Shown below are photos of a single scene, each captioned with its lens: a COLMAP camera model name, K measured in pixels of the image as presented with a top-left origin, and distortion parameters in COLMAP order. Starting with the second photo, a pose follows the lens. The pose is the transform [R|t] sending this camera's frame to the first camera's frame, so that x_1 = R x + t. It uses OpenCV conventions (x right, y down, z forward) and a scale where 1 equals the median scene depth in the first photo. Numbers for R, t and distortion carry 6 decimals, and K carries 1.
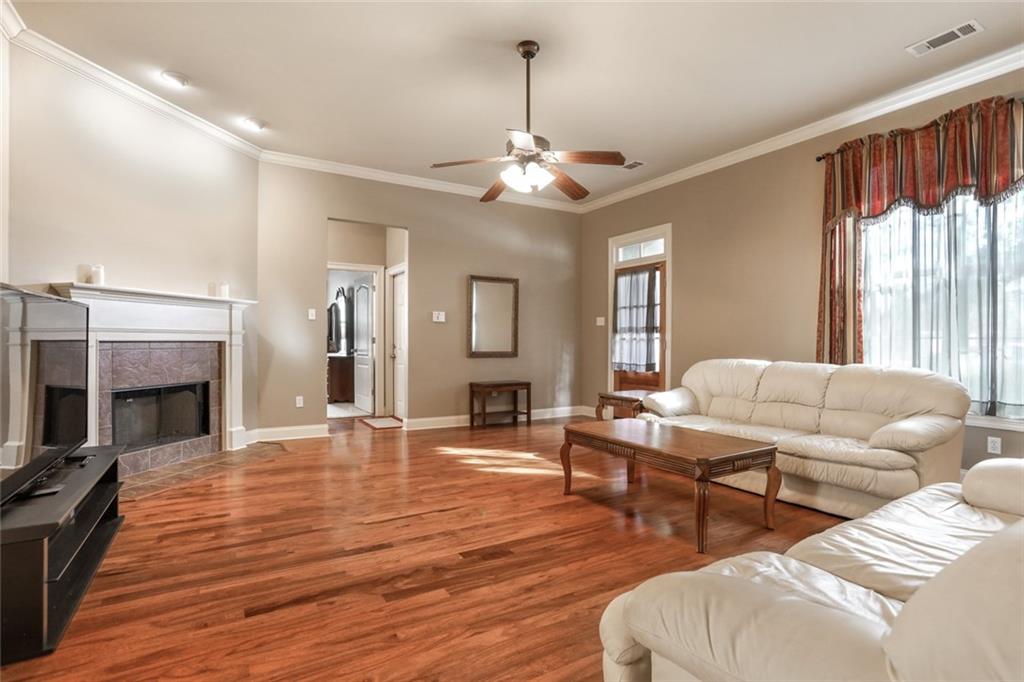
lens RADIAL K [[503.6, 0, 512.0], [0, 503.6, 341.0], [0, 0, 1]] dist [-0.045025, 0.000114]
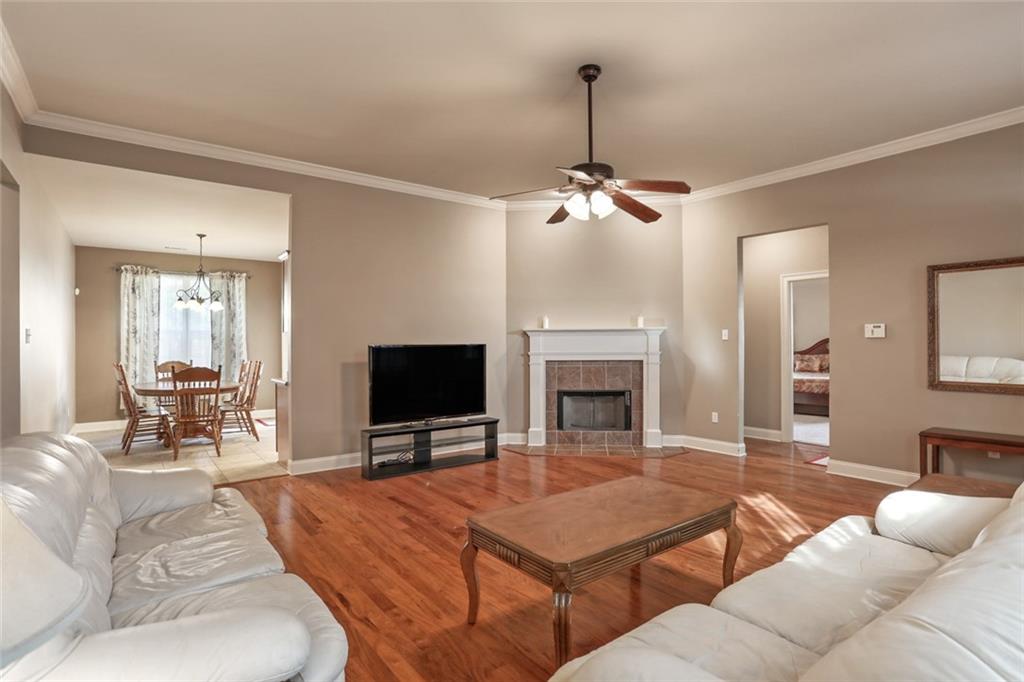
lens RADIAL K [[511.1, 0, 512.0], [0, 511.1, 341.0], [0, 0, 1]] dist [-0.047447, 0.000031]
pose [[0.114254, -0.010436, -0.993397, 0.692822], [0.004725, 0.999939, -0.009961, -0.038005], [0.993440, -0.003556, 0.114296, 0.517869]]
